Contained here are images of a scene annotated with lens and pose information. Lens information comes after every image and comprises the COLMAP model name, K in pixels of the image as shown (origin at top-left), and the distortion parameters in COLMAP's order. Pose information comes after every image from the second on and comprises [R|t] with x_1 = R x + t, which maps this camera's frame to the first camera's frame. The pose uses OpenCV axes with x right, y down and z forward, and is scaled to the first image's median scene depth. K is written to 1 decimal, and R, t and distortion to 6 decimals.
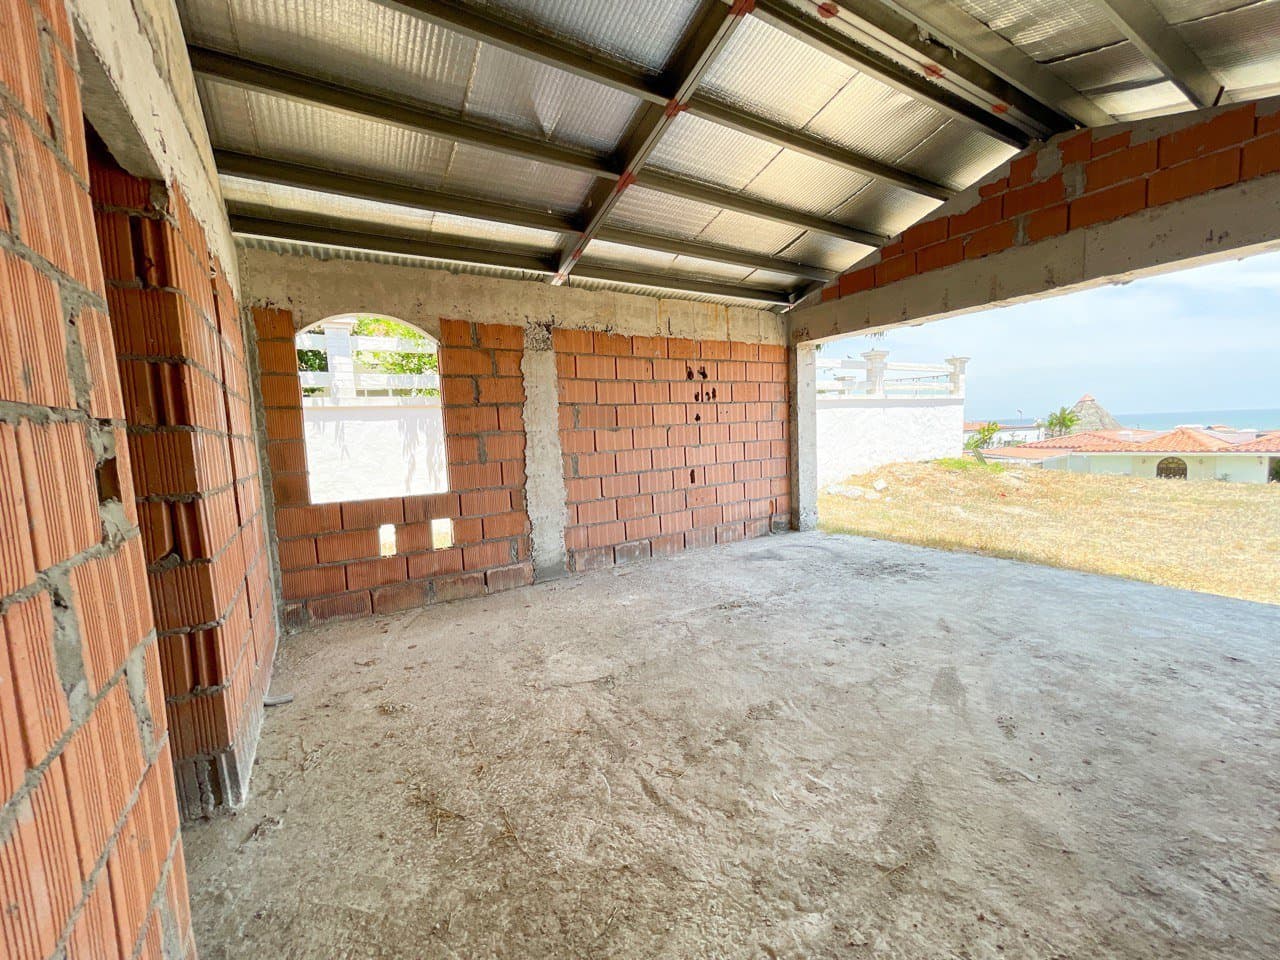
lens RADIAL K [[513.6, 0, 640.0], [0, 513.6, 480.0], [0, 0, 1]] dist [-0.003021, 0.000105]
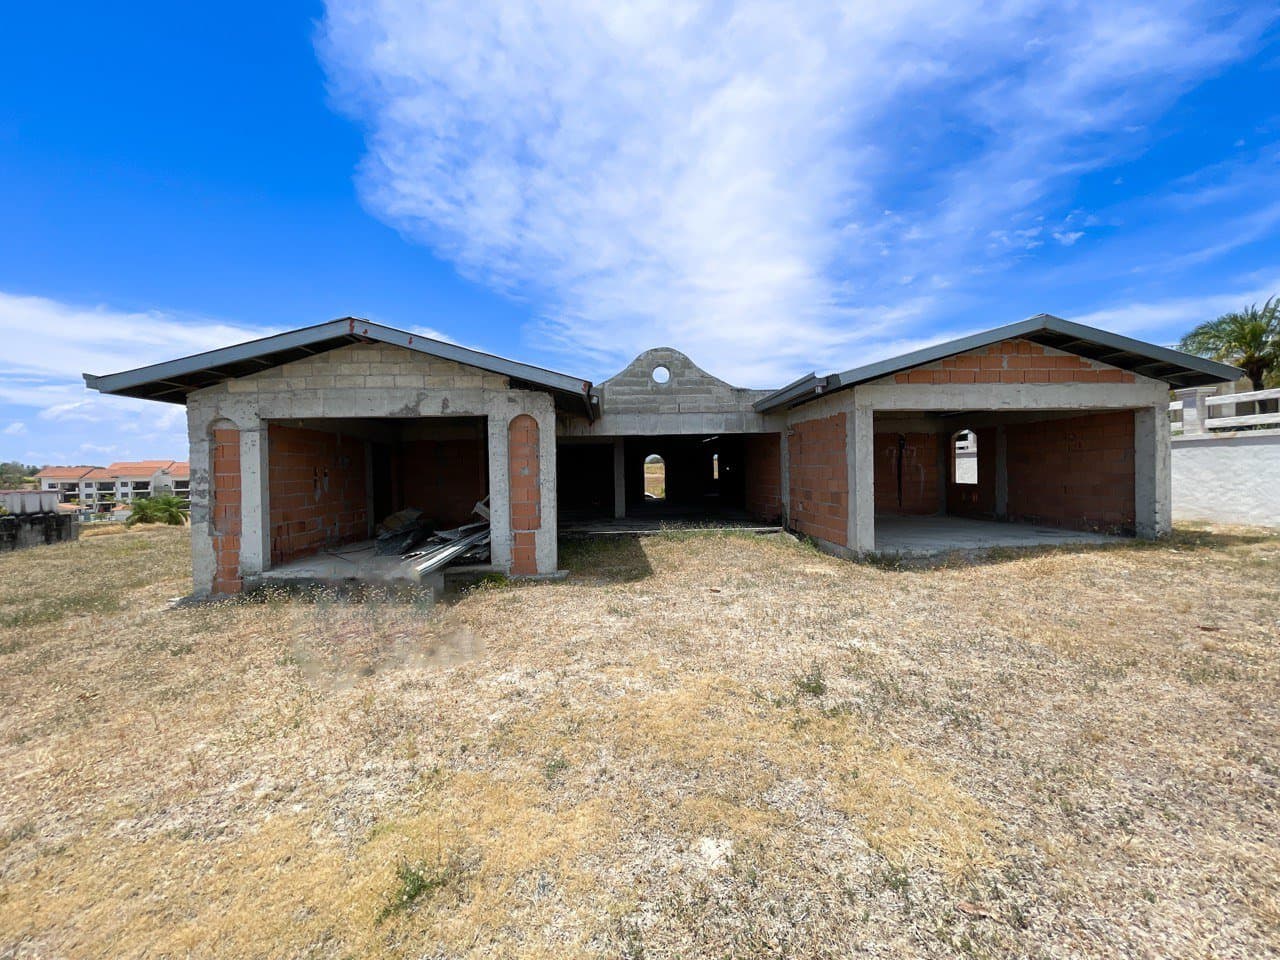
lens RADIAL K [[513.6, 0, 640.0], [0, 513.6, 480.0], [0, 0, 1]] dist [-0.003021, 0.000105]
pose [[-0.487623, 0.066830, -0.870493, 2.939852], [-0.042494, 0.994067, 0.100121, -0.195775], [0.872019, 0.085812, -0.481890, 0.644307]]
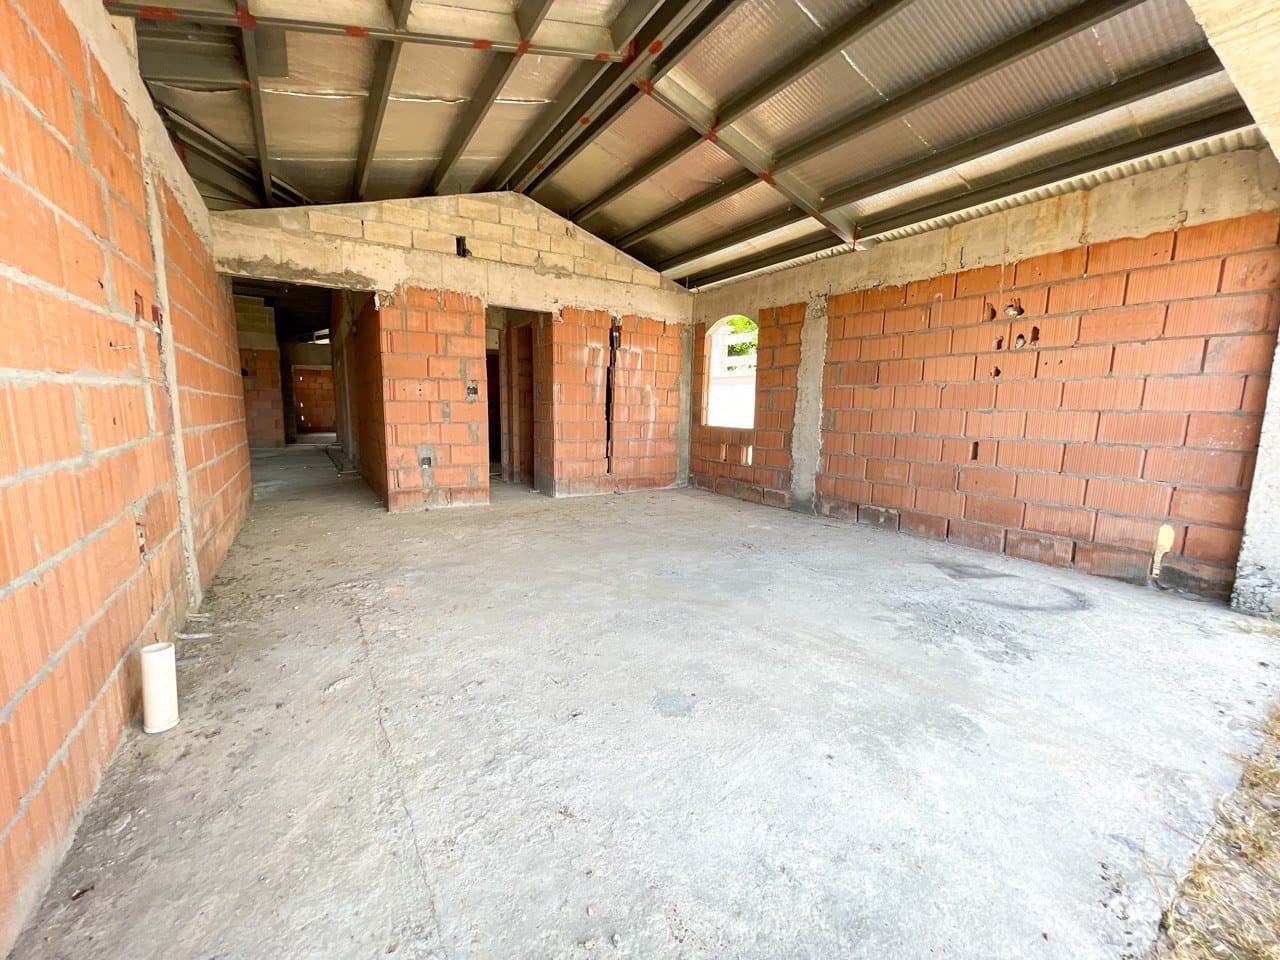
lens RADIAL K [[513.6, 0, 640.0], [0, 513.6, 480.0], [0, 0, 1]] dist [-0.003021, 0.000105]
pose [[0.014309, 0.182114, -0.983173, 0.999061], [-0.111680, 0.977413, 0.179422, -0.053988], [0.993641, 0.107234, 0.034324, 0.574465]]
